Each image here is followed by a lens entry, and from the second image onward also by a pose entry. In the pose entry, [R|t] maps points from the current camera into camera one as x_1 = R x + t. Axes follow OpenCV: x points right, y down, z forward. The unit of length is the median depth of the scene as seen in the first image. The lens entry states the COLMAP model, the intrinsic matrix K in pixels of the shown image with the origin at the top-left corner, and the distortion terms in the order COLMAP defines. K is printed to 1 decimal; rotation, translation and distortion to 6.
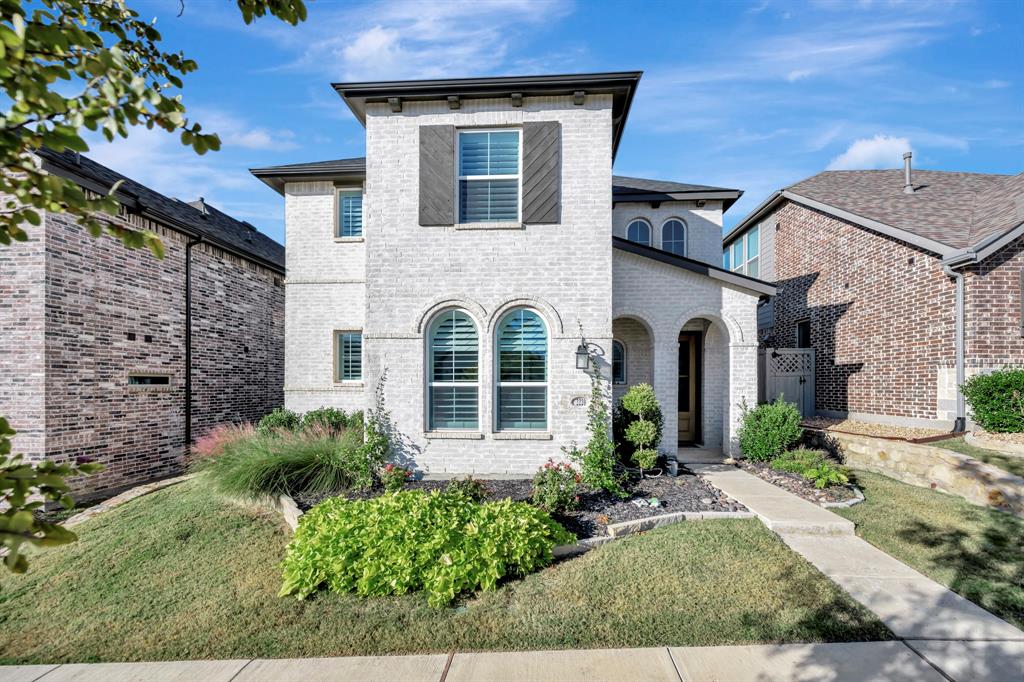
lens RADIAL K [[410.7, 0, 528.4], [0, 410.7, 382.5], [0, 0, 1]] dist [-0.007261, 0.001788]
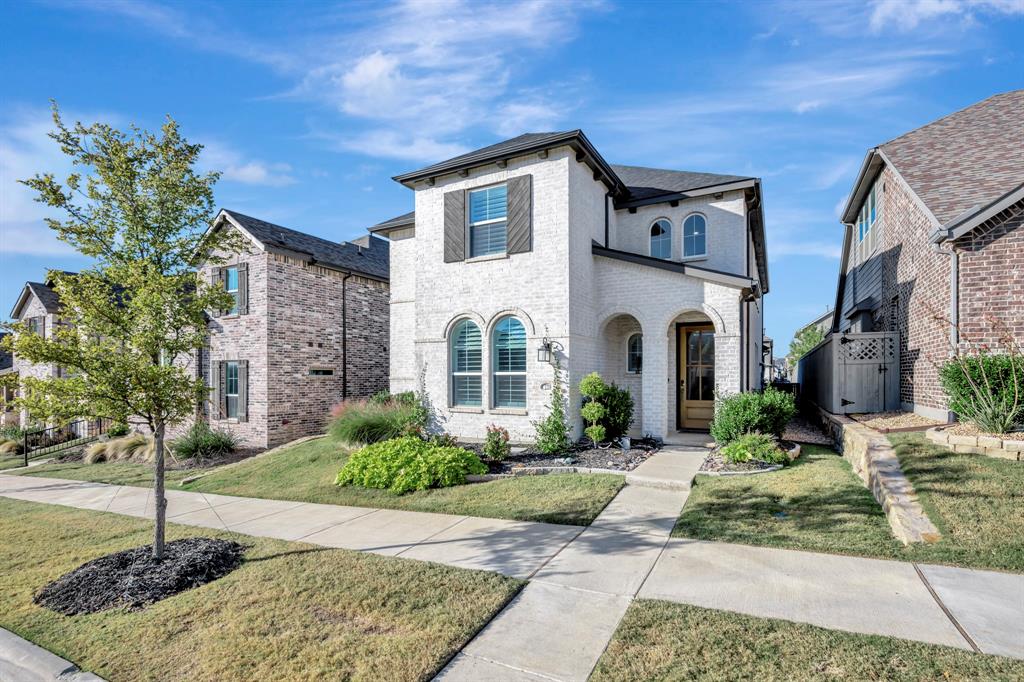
lens RADIAL K [[478.2, 0, 536.1], [0, 478.2, 374.9], [0, 0, 1]] dist [-0.005848, -0.000283]
pose [[0.912003, -0.003442, -0.410170, 0.699152], [0.003679, 0.999993, -0.000212, 0.009247], [0.410168, -0.001316, 0.912009, -0.384133]]
